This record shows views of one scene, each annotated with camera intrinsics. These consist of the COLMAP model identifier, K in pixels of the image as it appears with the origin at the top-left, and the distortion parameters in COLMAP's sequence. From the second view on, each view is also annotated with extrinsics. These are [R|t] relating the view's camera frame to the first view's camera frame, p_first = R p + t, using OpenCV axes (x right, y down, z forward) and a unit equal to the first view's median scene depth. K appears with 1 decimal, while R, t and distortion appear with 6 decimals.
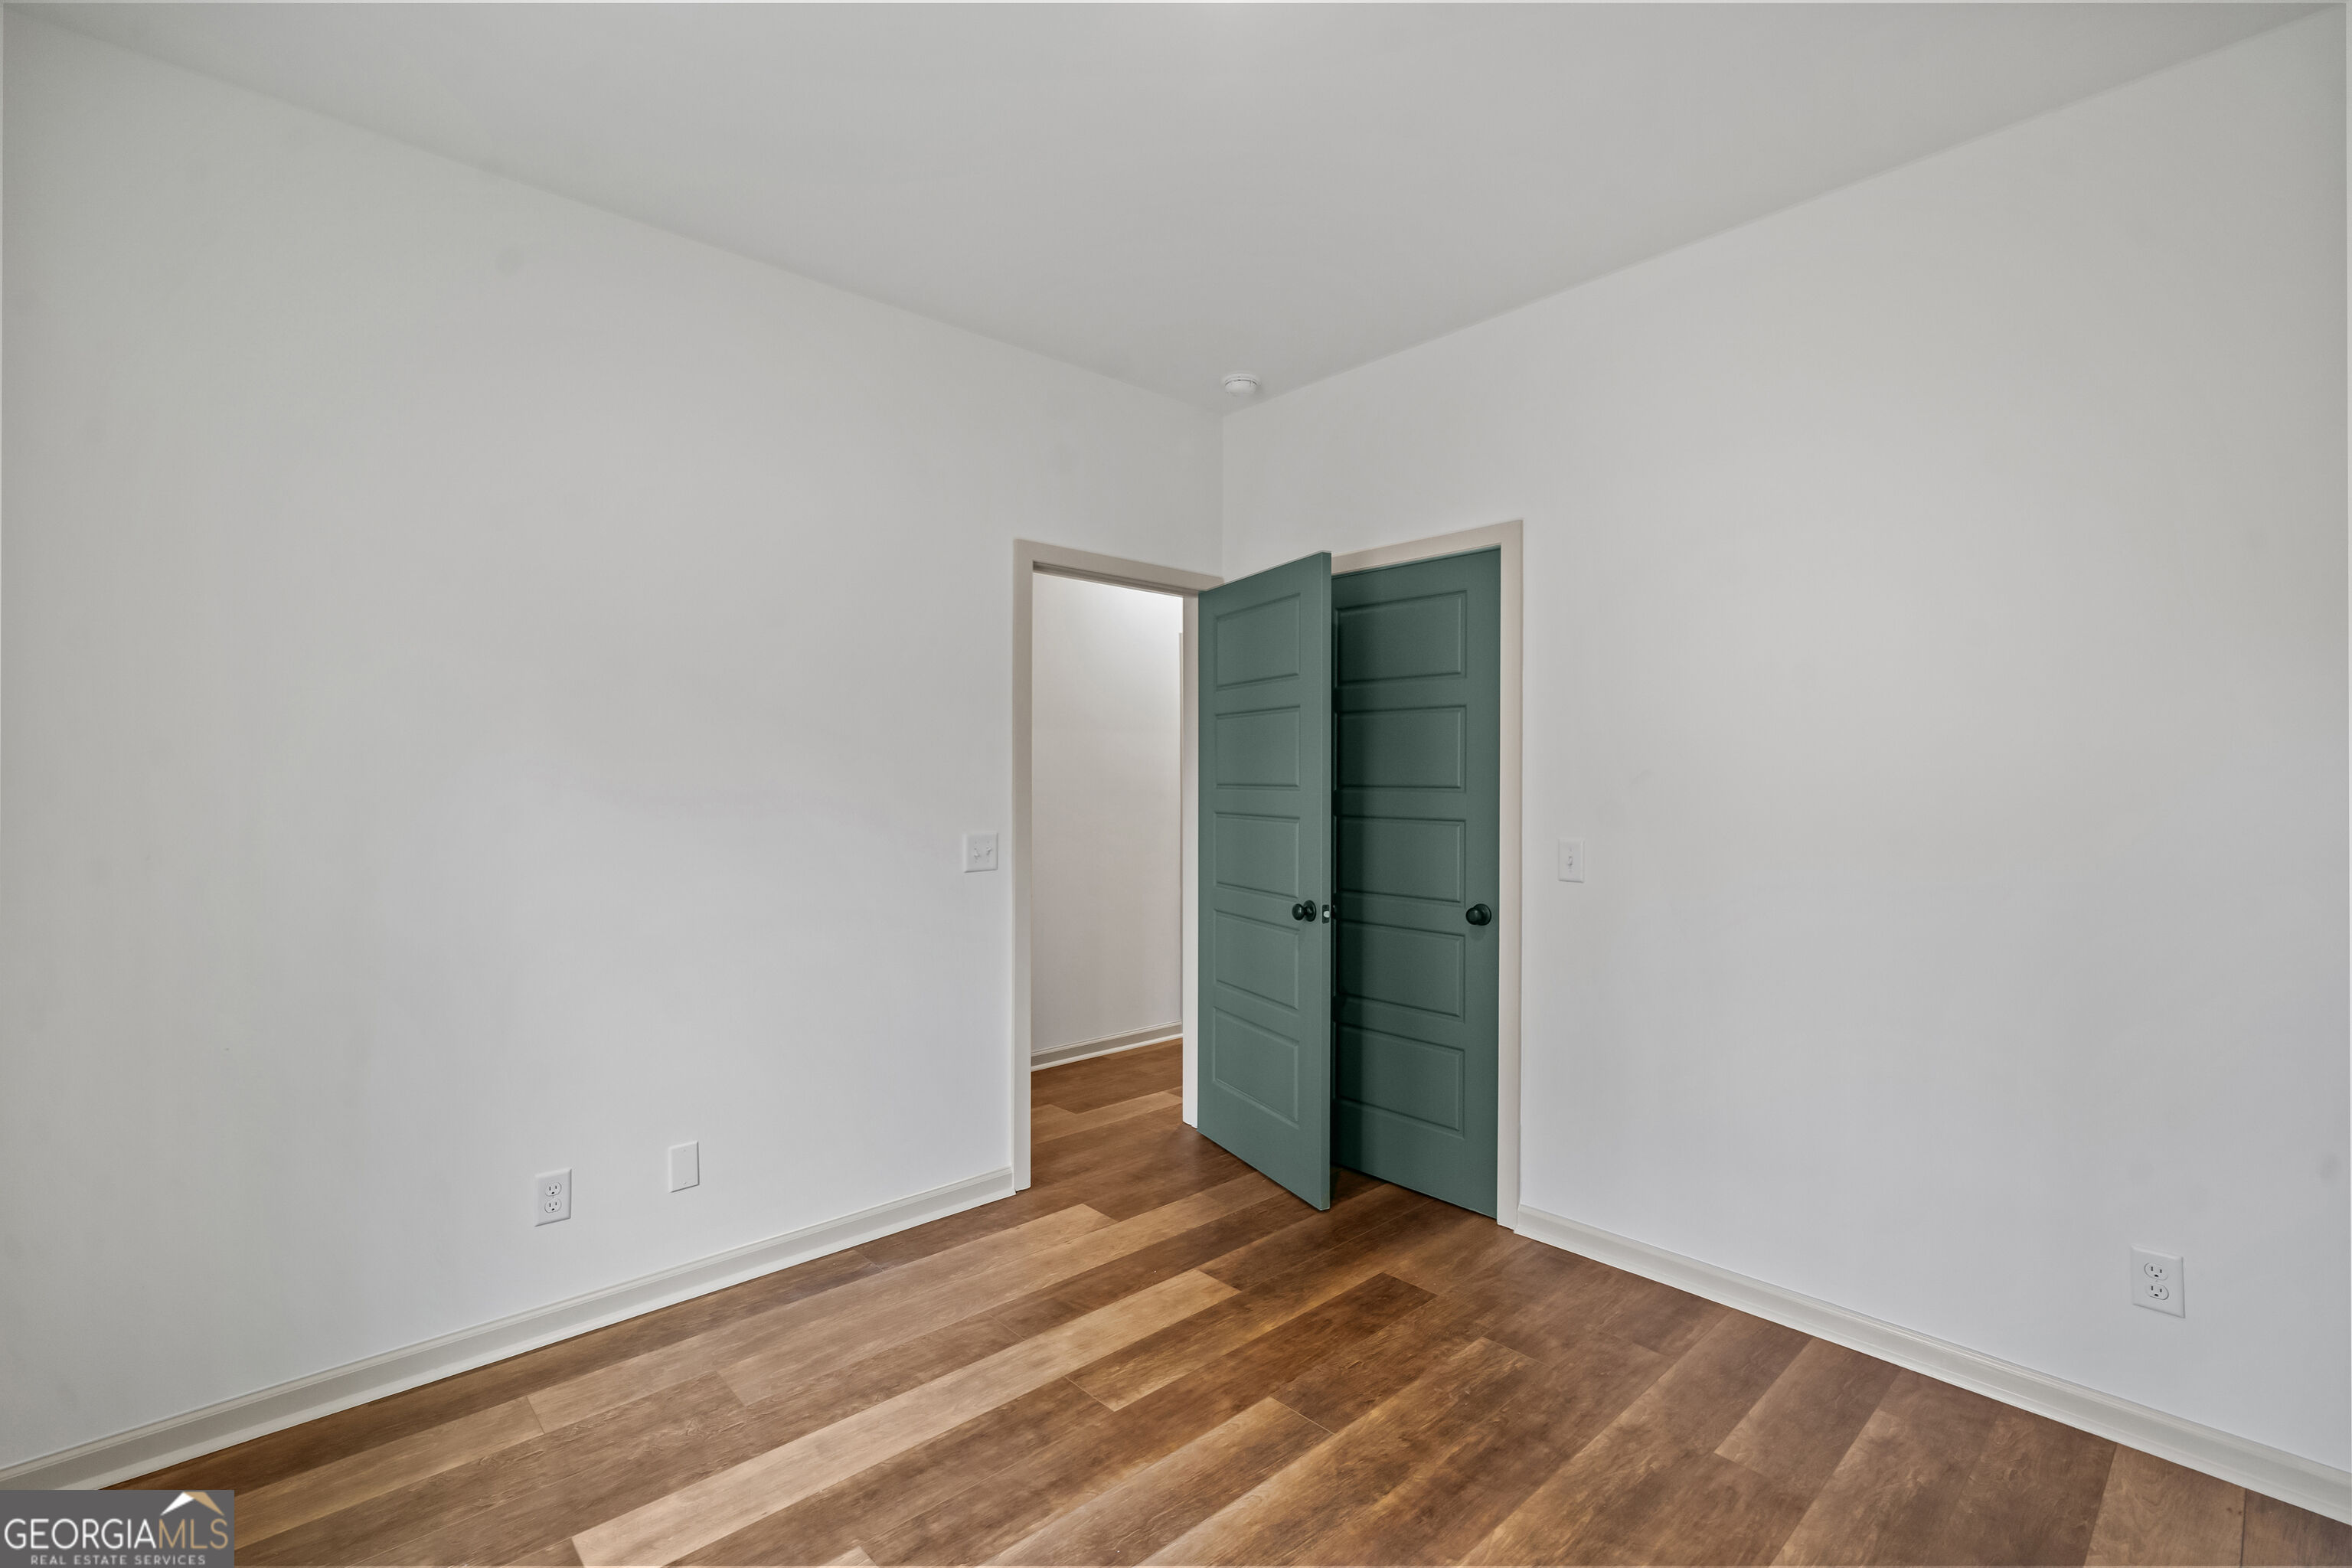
lens RADIAL K [[1051.0, 0, 1176.8], [0, 1051.0, 774.0], [0, 0, 1]] dist [-0.001425, -0.000225]
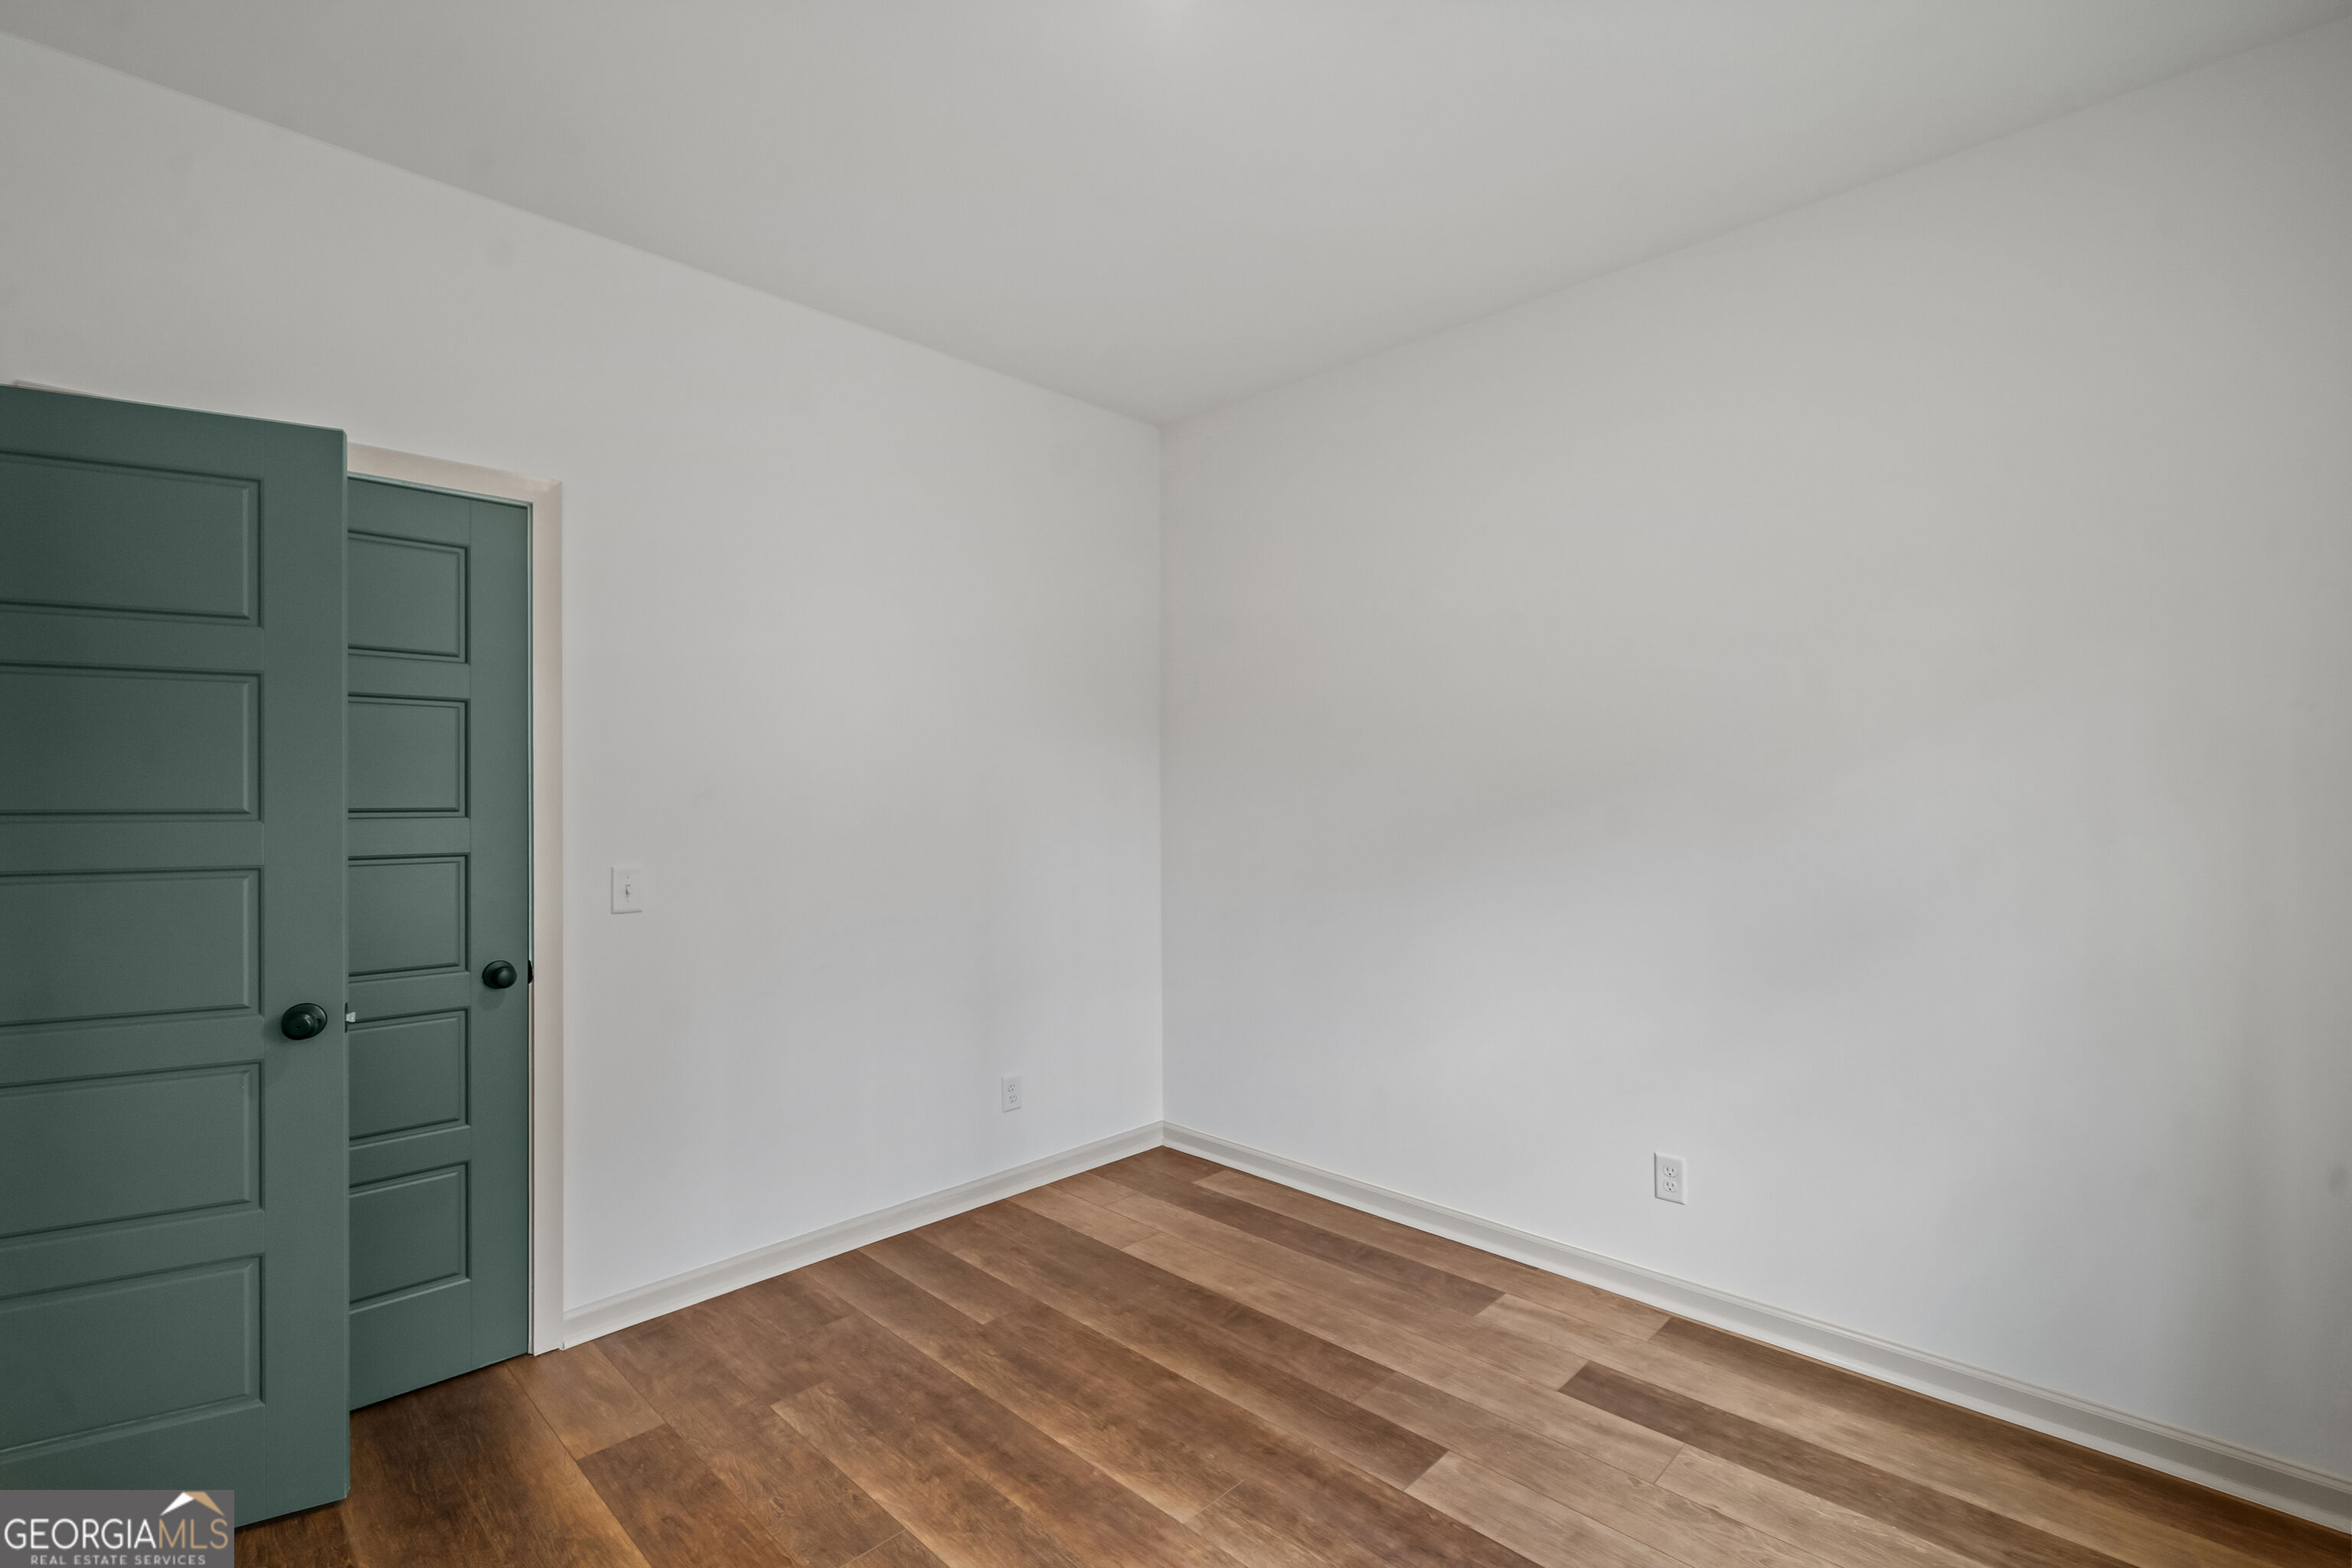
lens RADIAL K [[1051.0, 0, 1169.9], [0, 1051.0, 791.6], [0, 0, 1]] dist [-0.001425, -0.000225]
pose [[-0.051330, -0.002213, 0.998679, -0.669828], [-0.000672, 0.999997, 0.002181, -0.002527], [-0.998682, -0.000559, -0.051331, 0.729264]]
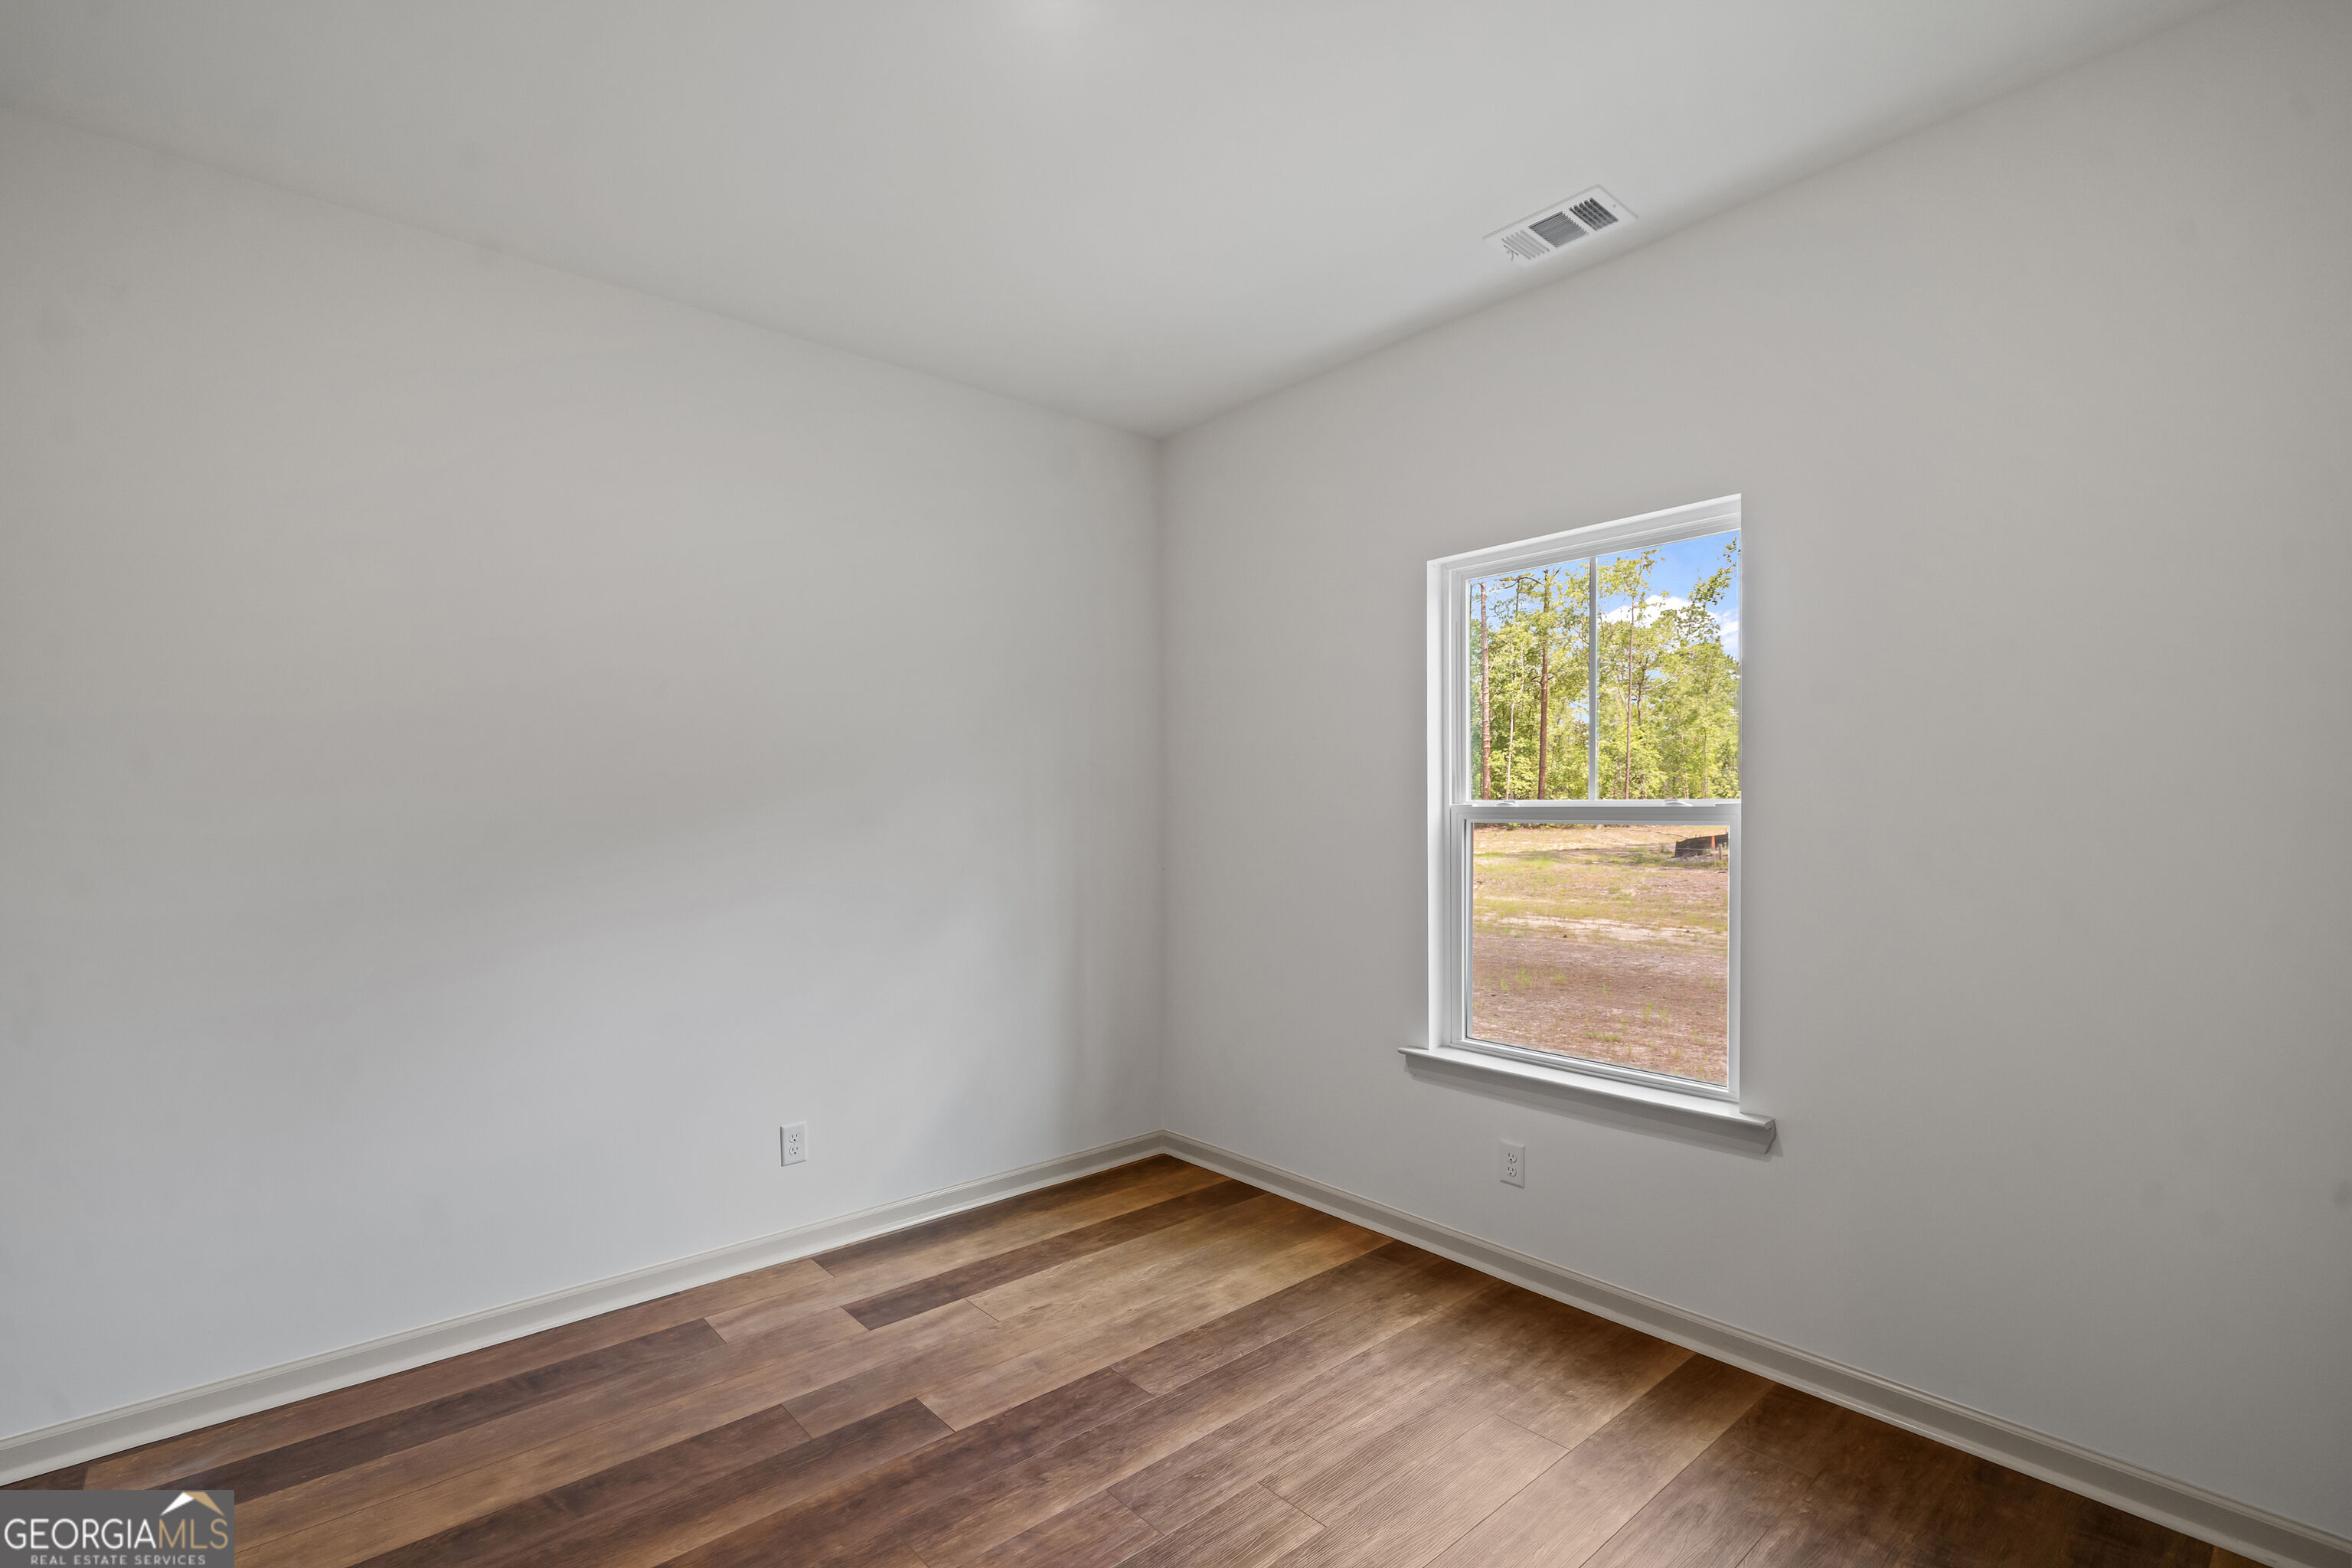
lens RADIAL K [[1051.0, 0, 1169.3], [0, 1051.0, 799.1], [0, 0, 1]] dist [-0.001425, -0.000225]
pose [[-0.999384, 0.000699, 0.035084, -0.065870], [0.000333, 0.999945, -0.010441, 0.003874], [-0.035089, -0.010423, -0.999330, 1.435413]]
